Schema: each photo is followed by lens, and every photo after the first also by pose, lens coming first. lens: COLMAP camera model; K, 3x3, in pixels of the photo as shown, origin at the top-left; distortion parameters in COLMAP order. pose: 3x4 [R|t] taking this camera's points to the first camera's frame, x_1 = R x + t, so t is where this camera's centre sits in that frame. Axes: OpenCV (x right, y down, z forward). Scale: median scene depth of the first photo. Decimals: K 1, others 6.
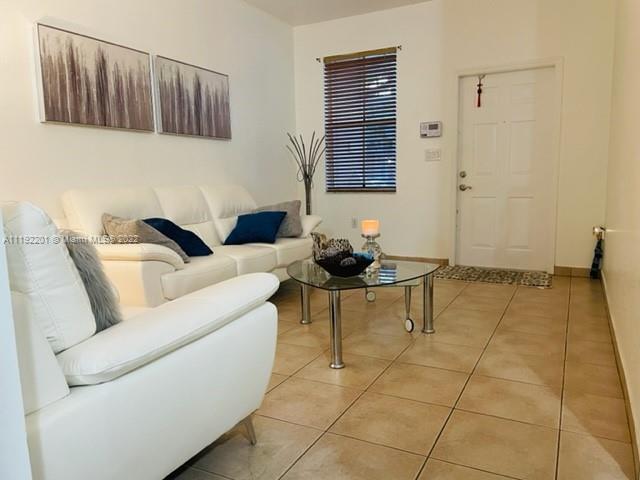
lens RADIAL K [[485.0, 0, 320.4], [0, 485.0, 242.0], [0, 0, 1]] dist [0.075399, -0.100427]
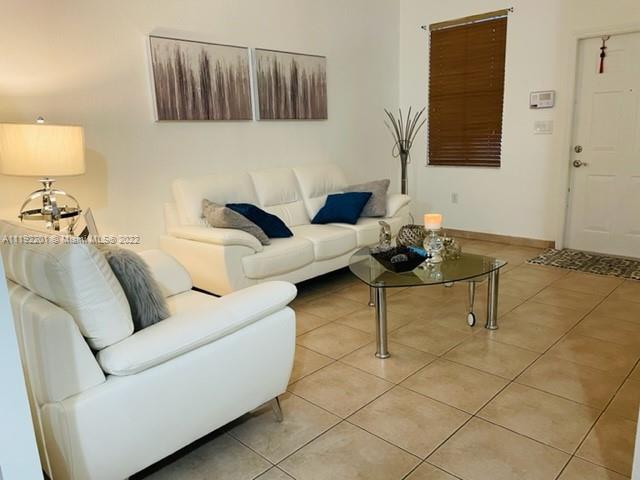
lens RADIAL K [[485.0, 0, 311.1], [0, 485.0, 236.8], [0, 0, 1]] dist [0.075399, -0.100427]
pose [[0.954336, 0.046766, -0.295051, 0.143305], [-0.019575, 0.995337, 0.094446, -0.078860], [0.298092, -0.084358, 0.950802, -0.034815]]
